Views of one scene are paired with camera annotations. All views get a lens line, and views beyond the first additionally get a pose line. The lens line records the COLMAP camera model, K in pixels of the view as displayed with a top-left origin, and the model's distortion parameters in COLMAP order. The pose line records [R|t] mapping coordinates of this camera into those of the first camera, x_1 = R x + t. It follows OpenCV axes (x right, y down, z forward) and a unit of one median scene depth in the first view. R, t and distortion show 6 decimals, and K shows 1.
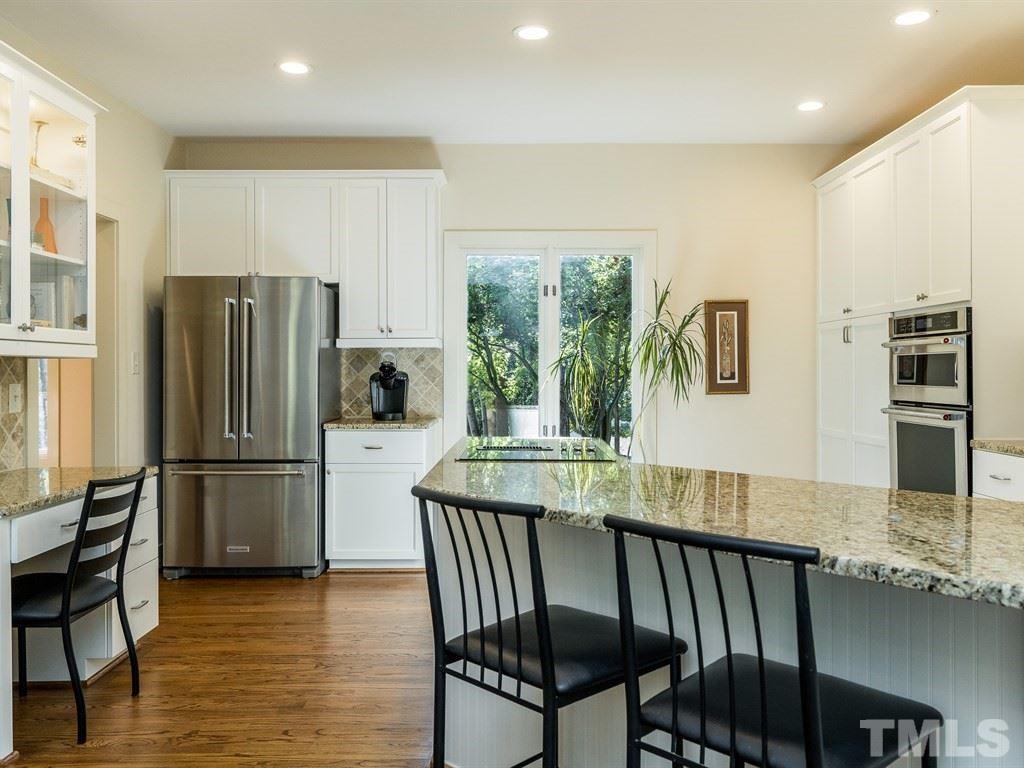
lens RADIAL K [[853.8, 0, 513.7], [0, 853.8, 381.1], [0, 0, 1]] dist [0.008005, 0.011223]
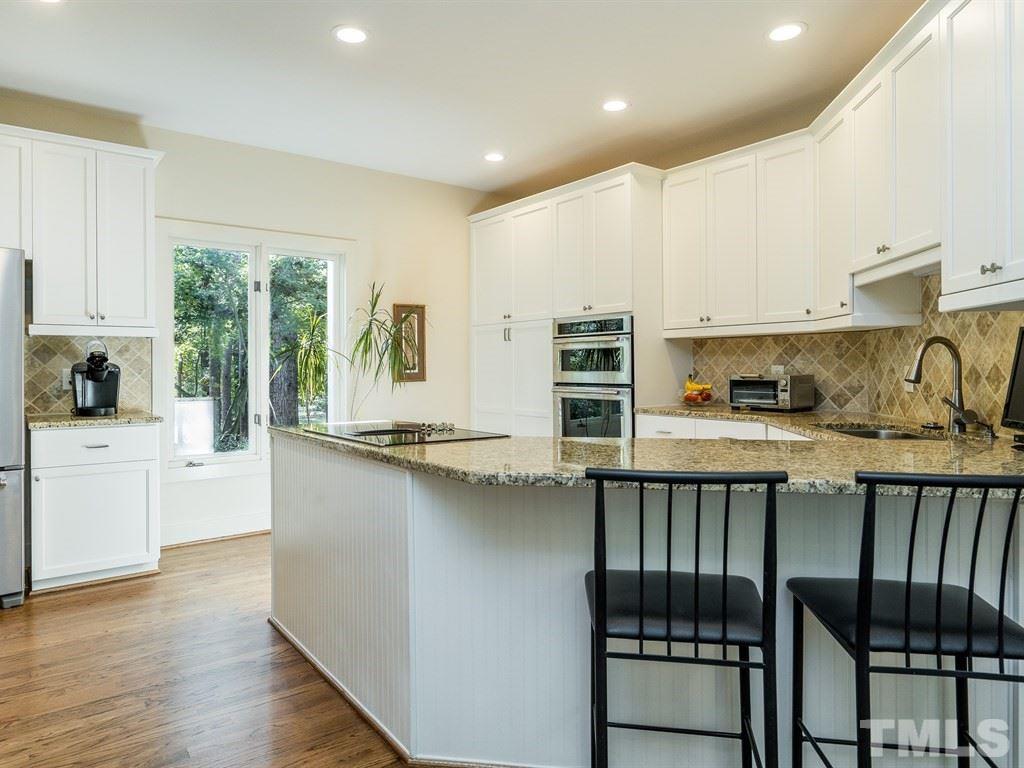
lens RADIAL K [[662.0, 0, 509.7], [0, 662.0, 377.1], [0, 0, 1]] dist [0.002817, -0.000913]
pose [[0.796984, -0.012178, 0.603878, -0.238716], [0.012709, 0.999913, 0.003391, 0.008176], [-0.603867, 0.004972, 0.797070, 0.182597]]
